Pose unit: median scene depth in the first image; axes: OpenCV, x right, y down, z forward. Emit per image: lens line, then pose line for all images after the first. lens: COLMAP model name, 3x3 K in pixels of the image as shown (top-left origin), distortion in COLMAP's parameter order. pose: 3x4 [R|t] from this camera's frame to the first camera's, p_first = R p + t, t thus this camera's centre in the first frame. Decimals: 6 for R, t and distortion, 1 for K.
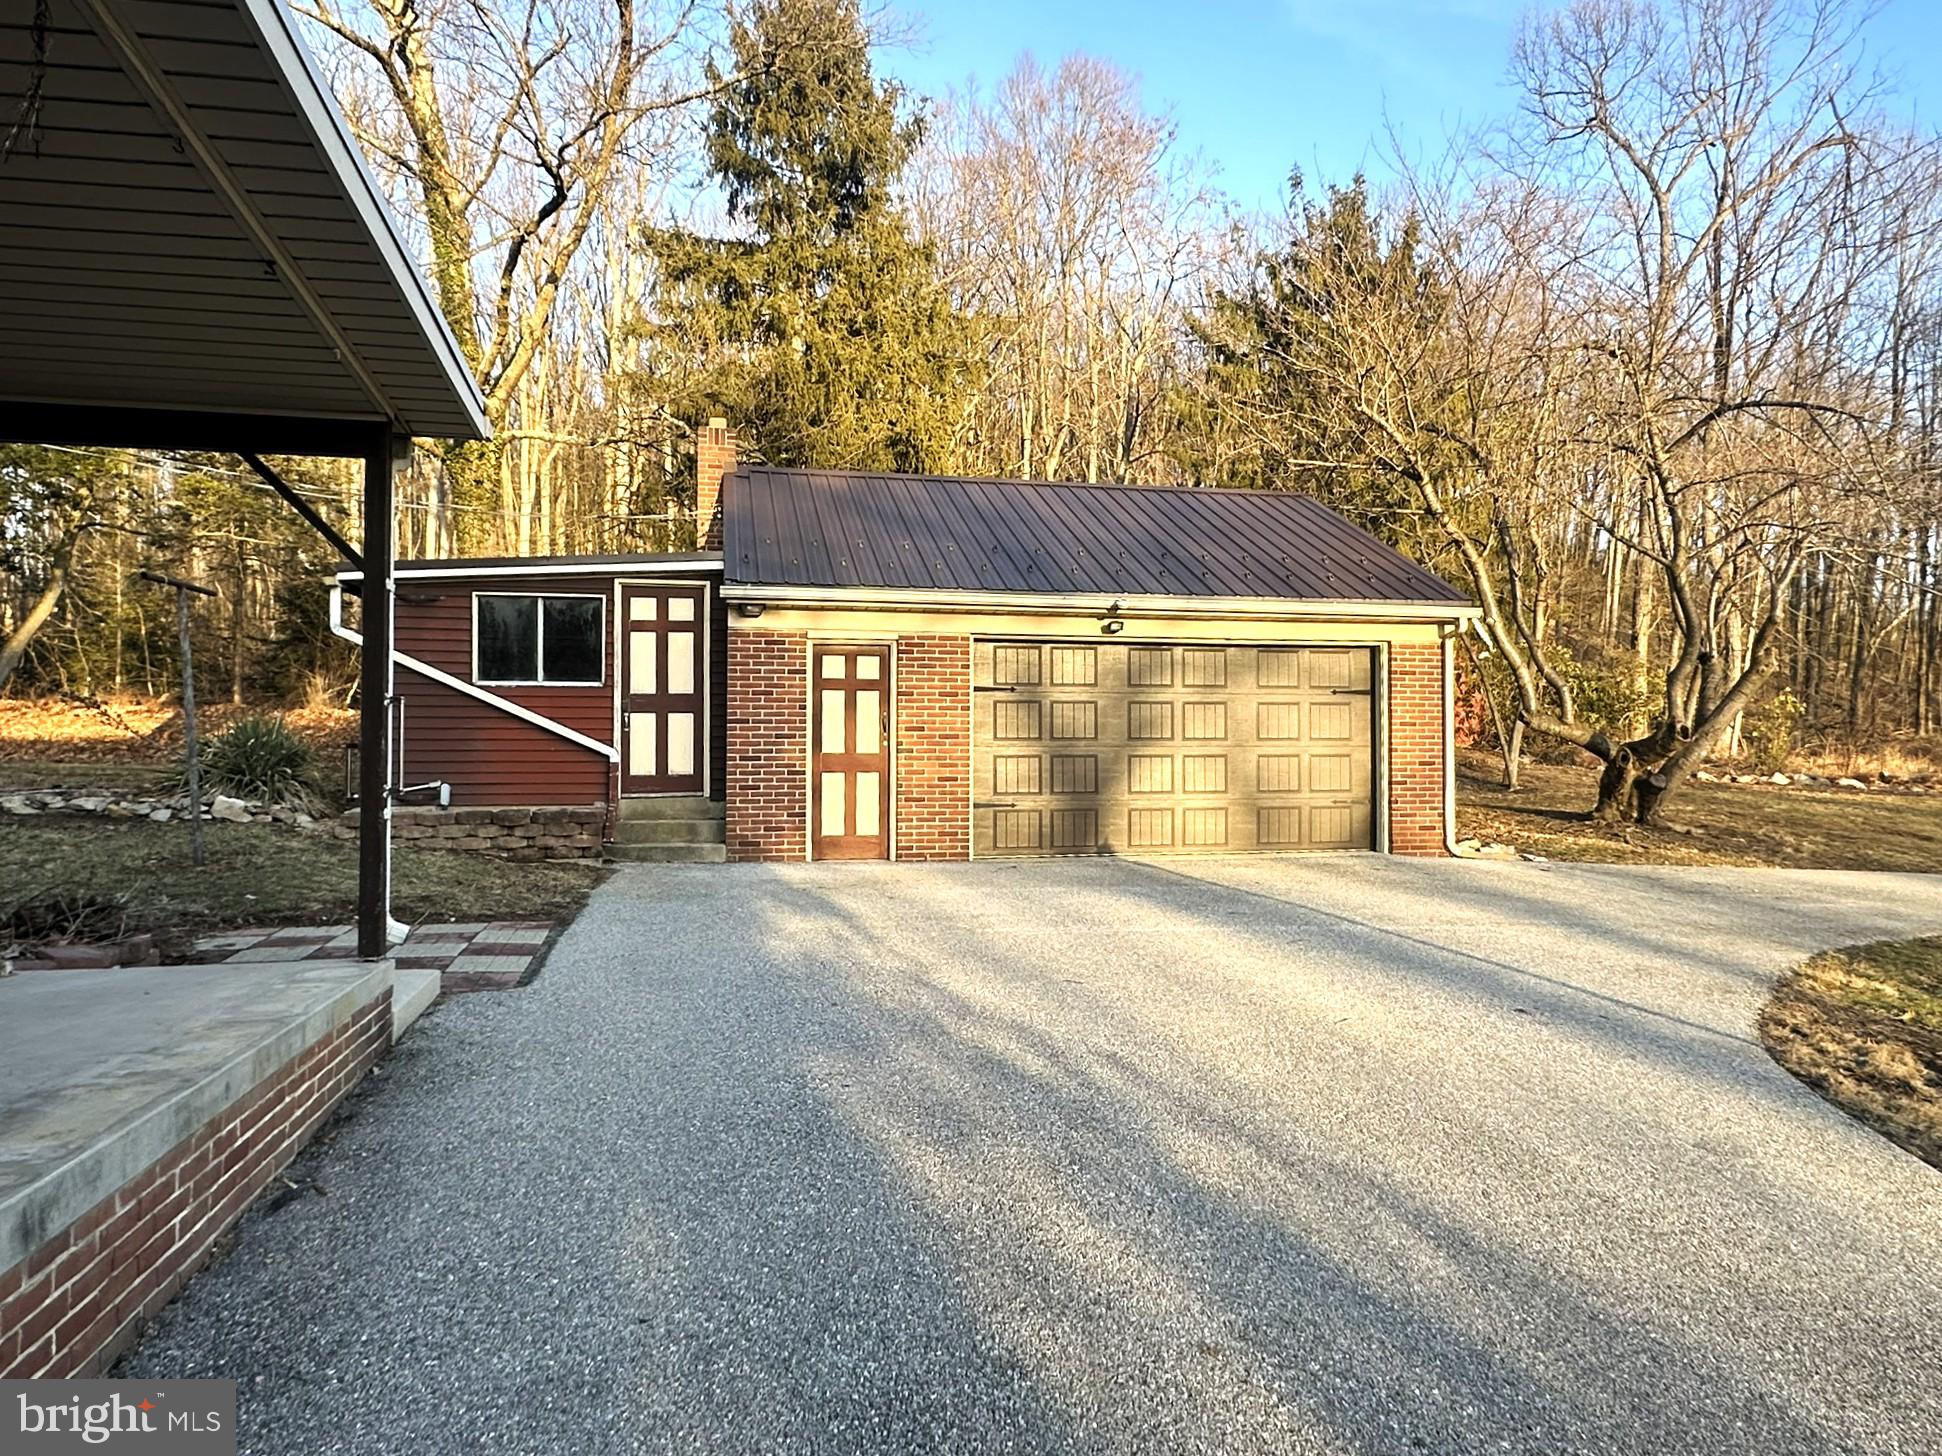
lens RADIAL K [[1245.3, 0, 971.0], [0, 1245.3, 728.0], [0, 0, 1]] dist [0.000520, 0.001064]
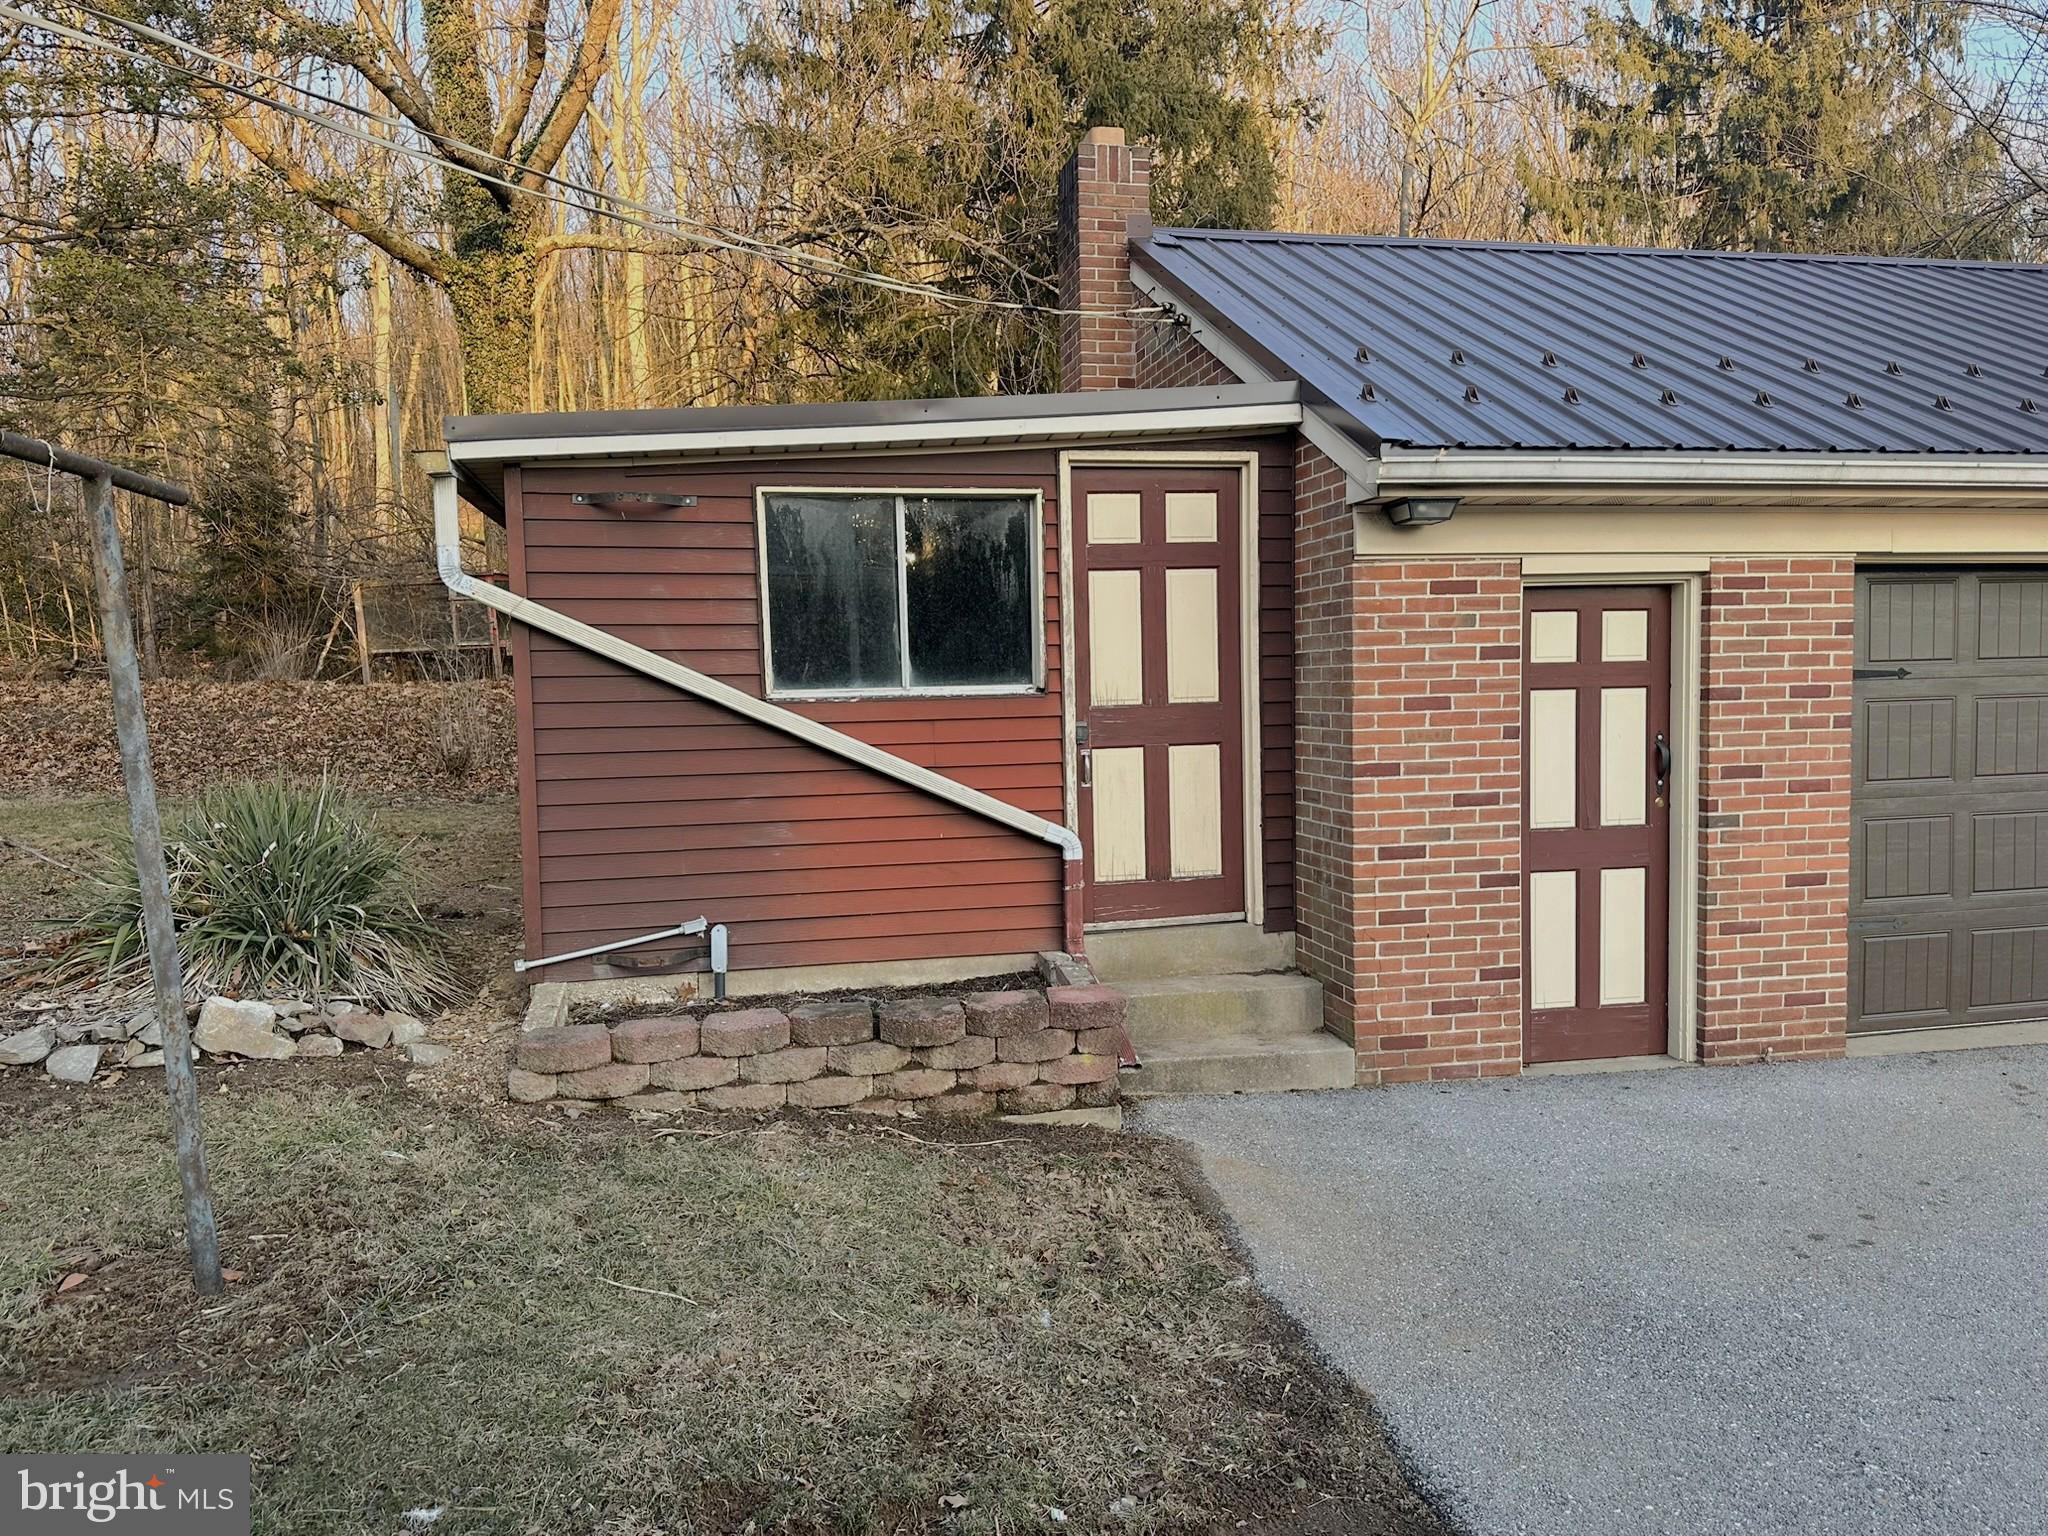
lens RADIAL K [[1488.4, 0, 1024.0], [0, 1488.4, 768.0], [0, 0, 1]] dist [0.125709, -0.169611]
pose [[0.999742, -0.022623, 0.002270, -0.301957], [0.022377, 0.996713, 0.077864, -0.048500], [-0.004024, -0.077793, 0.996961, 0.453614]]
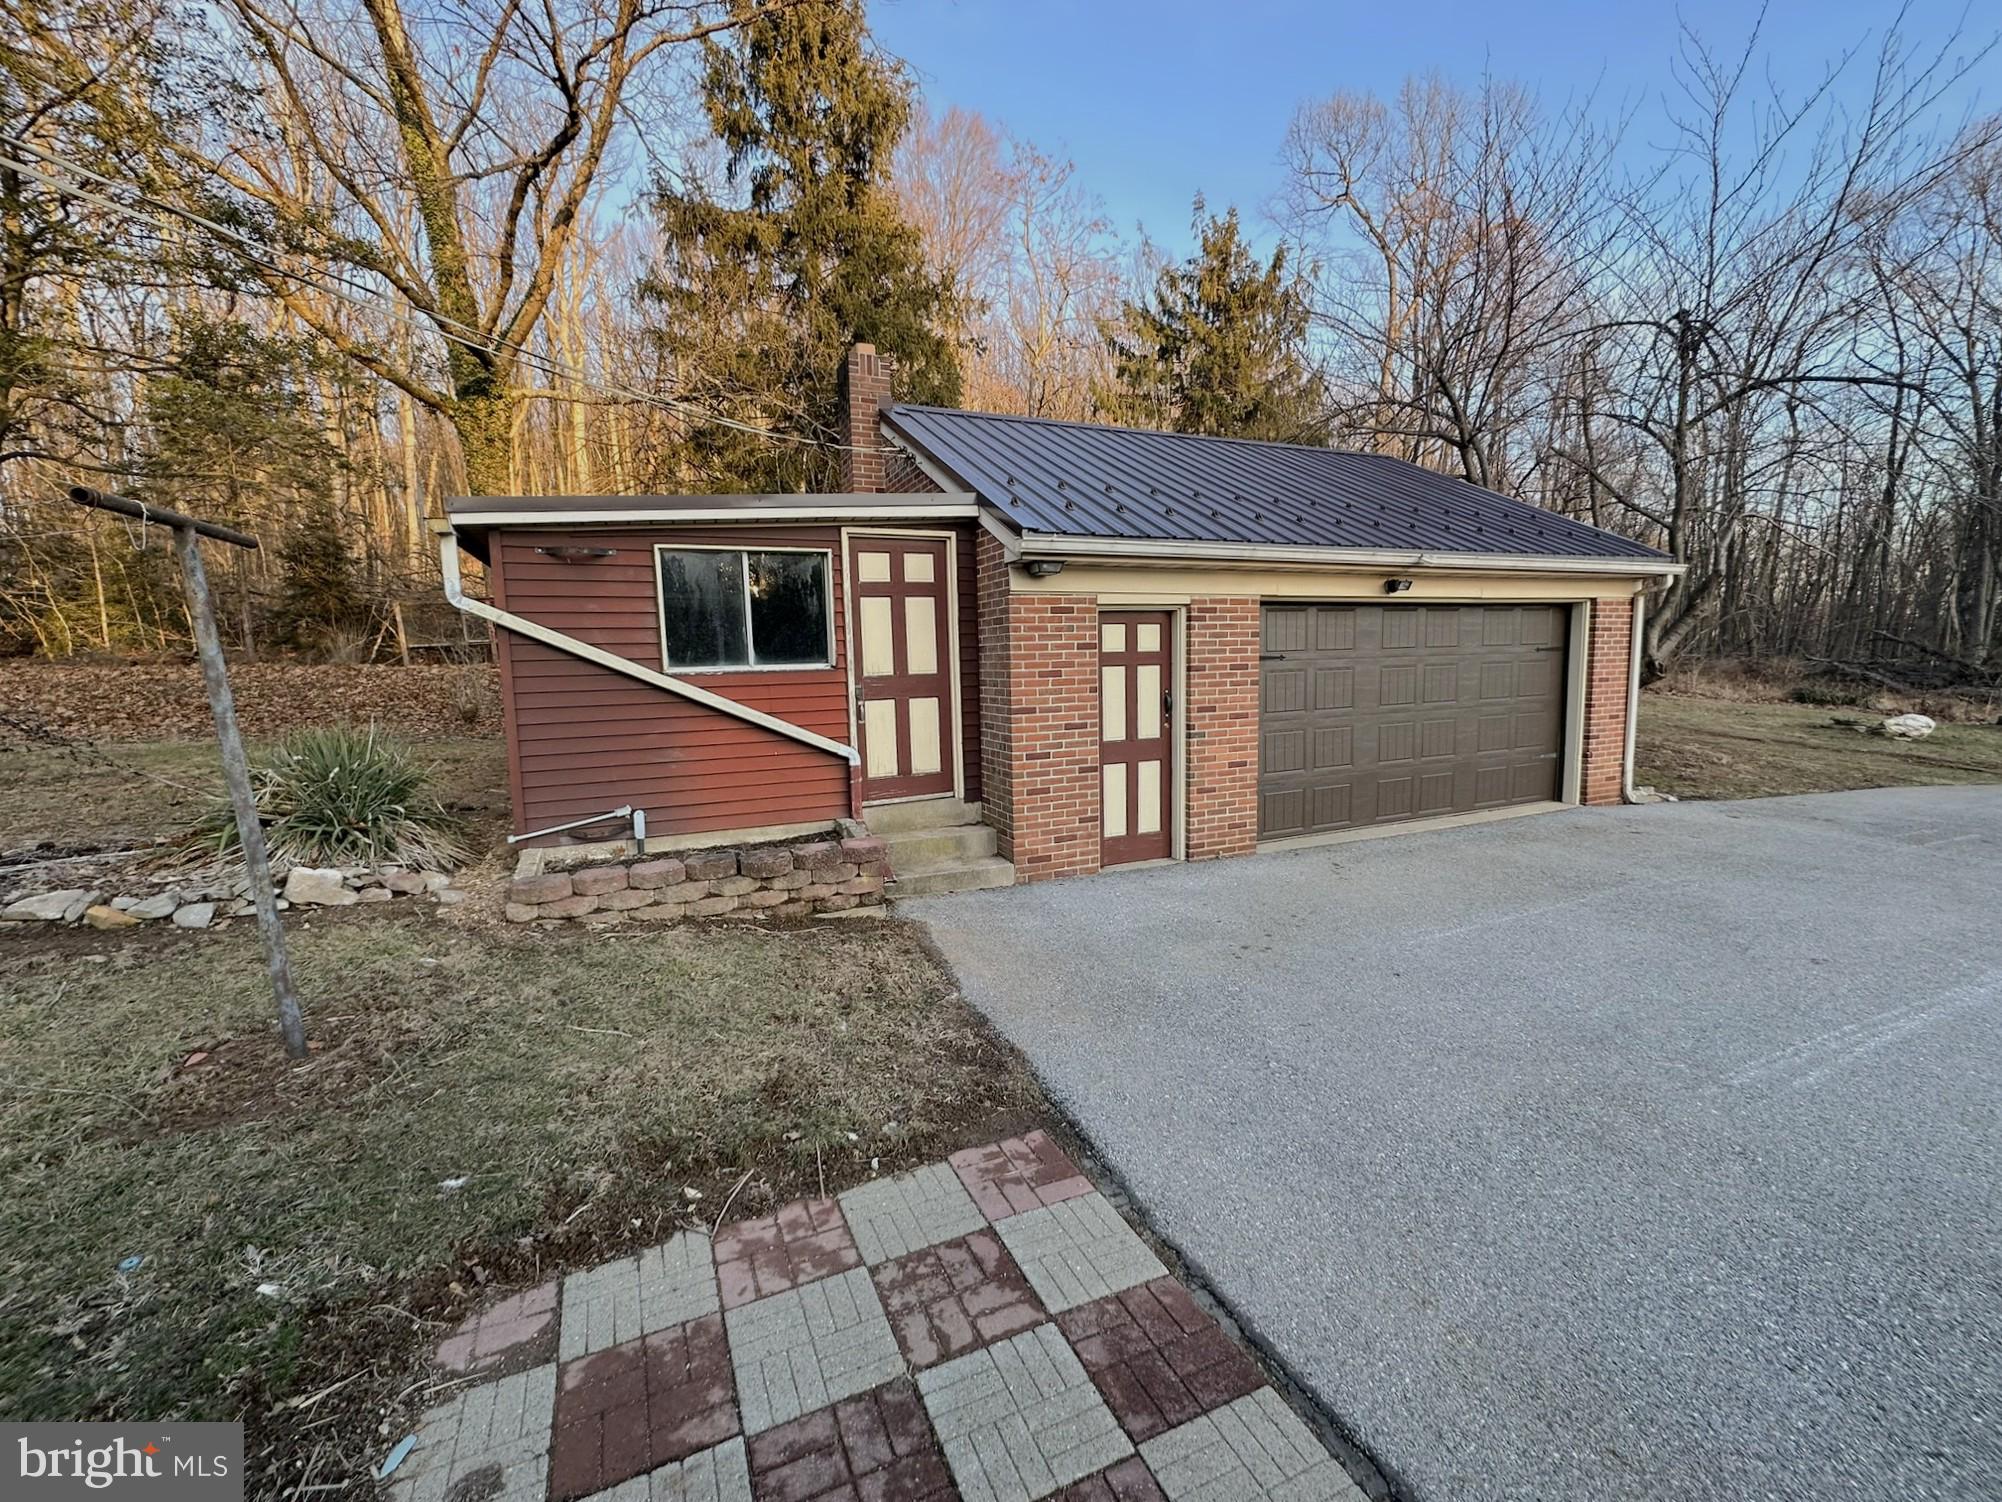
lens RADIAL K [[830.1, 0, 1001.0], [0, 830.1, 751.0], [0, 0, 1]] dist [-0.000471, 0.000218]
pose [[0.977697, -0.047301, 0.204624, -0.300243], [0.020705, 0.991270, 0.130212, -0.047801], [-0.208997, -0.123071, 0.970141, 0.465953]]
